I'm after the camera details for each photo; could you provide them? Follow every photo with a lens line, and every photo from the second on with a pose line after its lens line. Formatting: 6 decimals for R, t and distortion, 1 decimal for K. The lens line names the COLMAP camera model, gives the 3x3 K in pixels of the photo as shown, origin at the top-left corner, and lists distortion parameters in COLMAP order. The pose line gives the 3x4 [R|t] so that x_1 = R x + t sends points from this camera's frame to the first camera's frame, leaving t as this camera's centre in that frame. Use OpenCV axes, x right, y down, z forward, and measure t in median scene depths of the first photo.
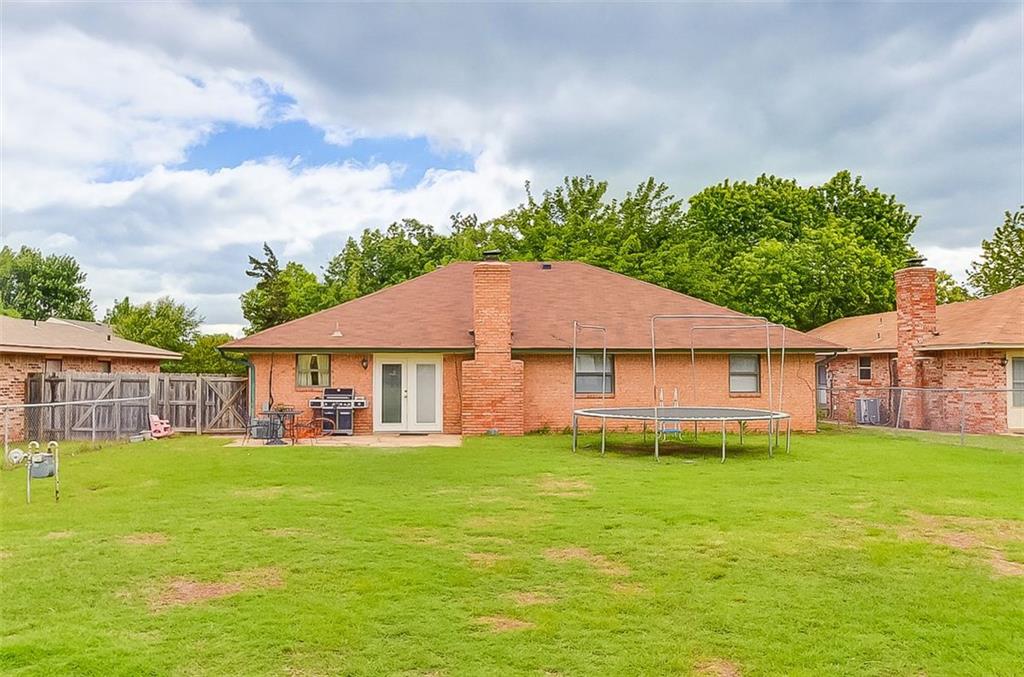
lens RADIAL K [[864.3, 0, 512.0], [0, 864.3, 338.5], [0, 0, 1]] dist [-0.006878, -0.005312]
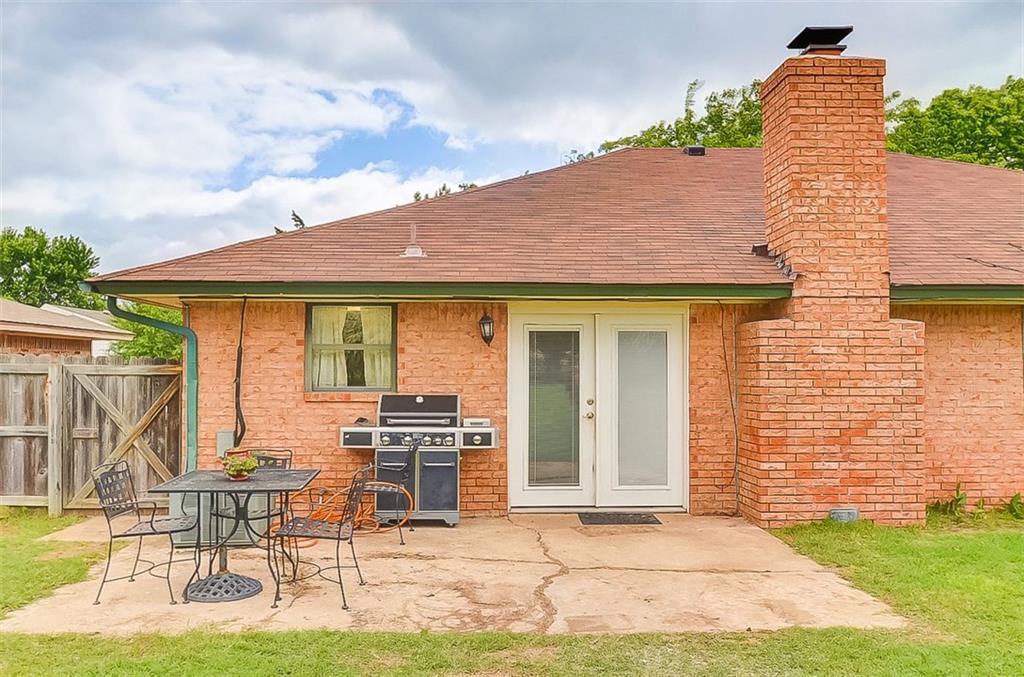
lens RADIAL K [[775.7, 0, 512.0], [0, 775.7, 338.5], [0, 0, 1]] dist [-0.000330, 0.001721]
pose [[0.999729, -0.000196, -0.023266, -0.151065], [0.000119, 0.999994, -0.003341, 0.034278], [0.023266, 0.003337, 0.999724, 0.659337]]
